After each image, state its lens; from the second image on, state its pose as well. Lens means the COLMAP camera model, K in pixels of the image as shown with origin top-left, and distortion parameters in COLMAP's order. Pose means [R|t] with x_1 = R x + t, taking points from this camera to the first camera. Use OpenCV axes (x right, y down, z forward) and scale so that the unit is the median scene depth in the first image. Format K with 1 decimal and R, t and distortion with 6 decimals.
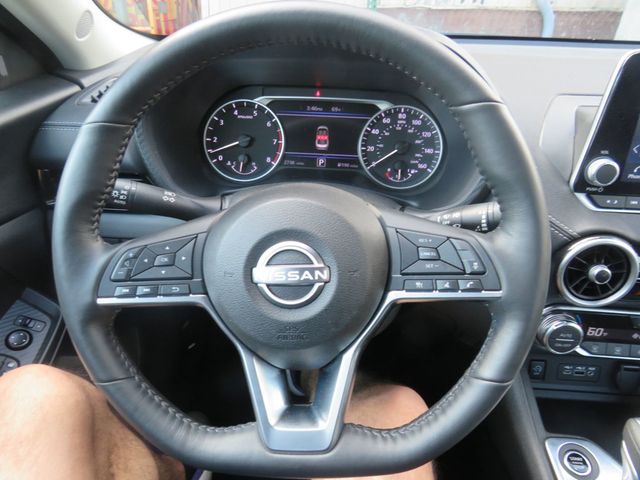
lens RADIAL K [[437.7, 0, 319.4], [0, 437.7, 239.1], [0, 0, 1]] dist [-0.041856, 0.008736]
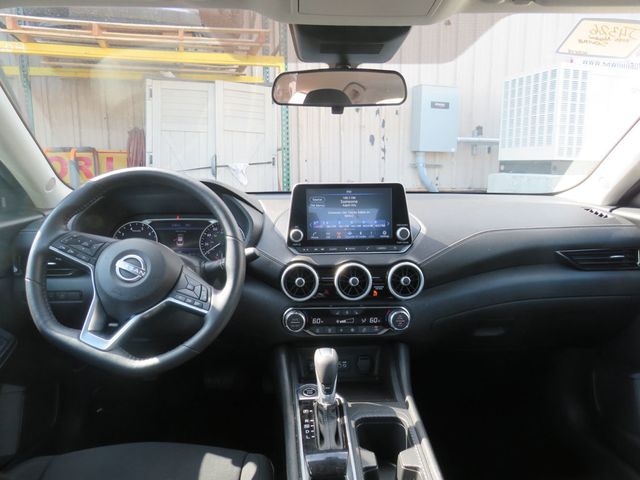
lens RADIAL K [[437.7, 0, 322.5], [0, 437.7, 239.8], [0, 0, 1]] dist [-0.041856, 0.008736]
pose [[0.990869, -0.042283, 0.128024, 0.364564], [0.087104, 0.925547, -0.368477, 0.489627], [-0.102911, 0.376264, 0.920779, -0.731880]]
